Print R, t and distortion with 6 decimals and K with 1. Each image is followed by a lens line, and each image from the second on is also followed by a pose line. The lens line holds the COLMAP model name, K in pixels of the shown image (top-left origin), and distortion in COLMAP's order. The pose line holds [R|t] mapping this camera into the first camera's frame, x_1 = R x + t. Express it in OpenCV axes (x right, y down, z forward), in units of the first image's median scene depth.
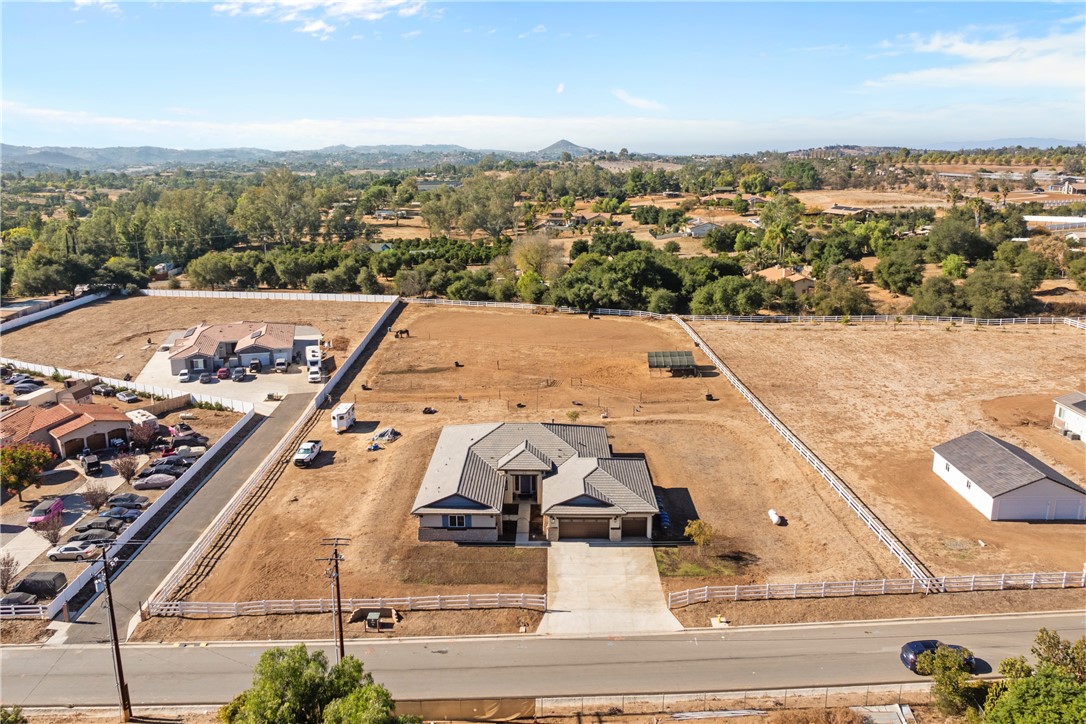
lens RADIAL K [[758.4, 0, 543.0], [0, 758.4, 362.0], [0, 0, 1]] dist [0.003469, -0.039613]
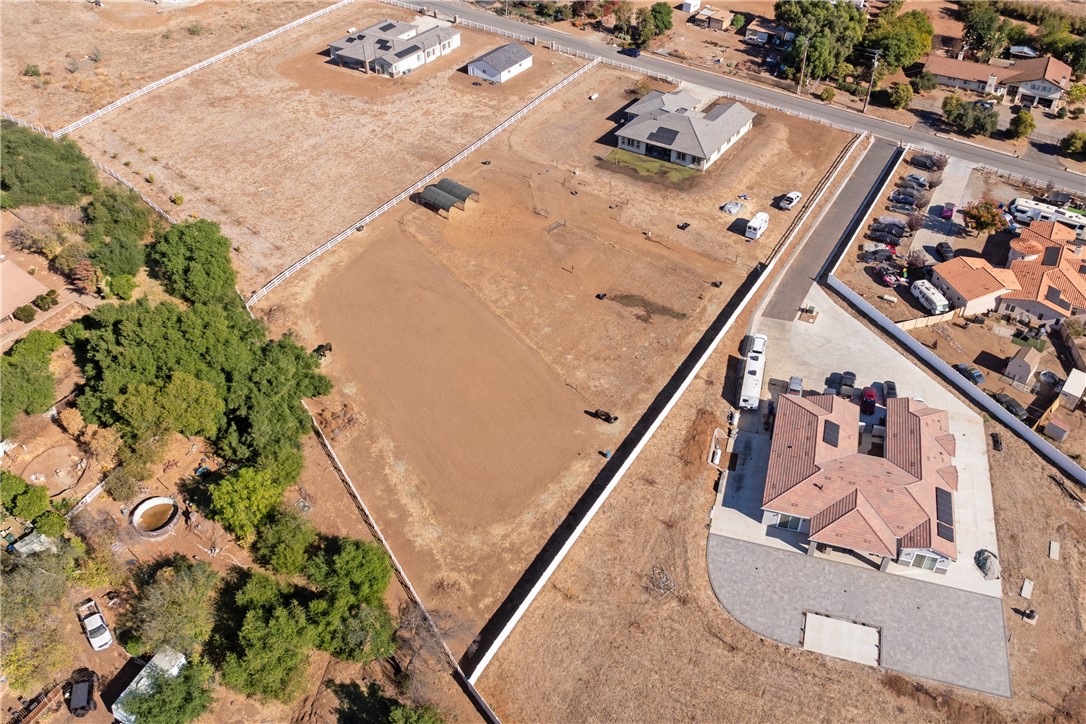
lens RADIAL K [[758.4, 0, 543.0], [0, 758.4, 362.0], [0, 0, 1]] dist [0.003469, -0.039613]
pose [[-0.821810, -0.375558, 0.428467, -0.488458], [0.174359, 0.550162, 0.816652, -0.724367], [-0.542427, 0.745840, -0.386647, 1.515024]]
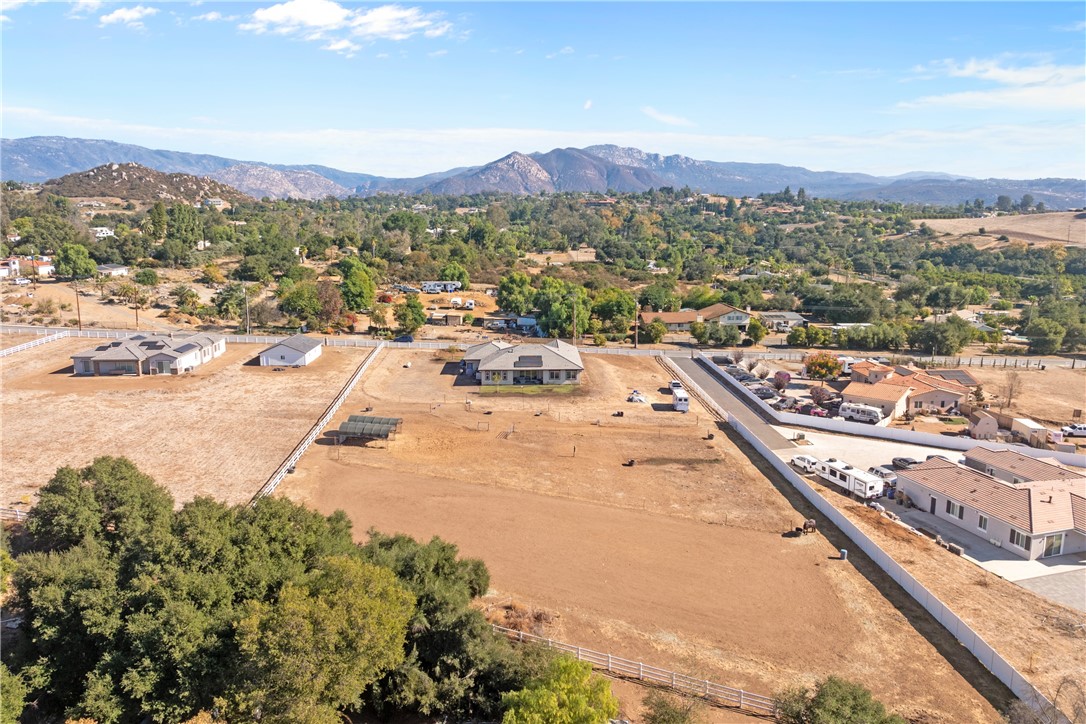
lens RADIAL K [[773.4, 0, 466.8], [0, 773.4, 362.7], [0, 0, 1]] dist [-0.026294, -0.001680]
pose [[-0.997593, -0.001120, 0.069331, -0.002978], [0.031036, 0.886913, 0.460894, -0.472564], [-0.062006, 0.461936, -0.884743, 1.740185]]
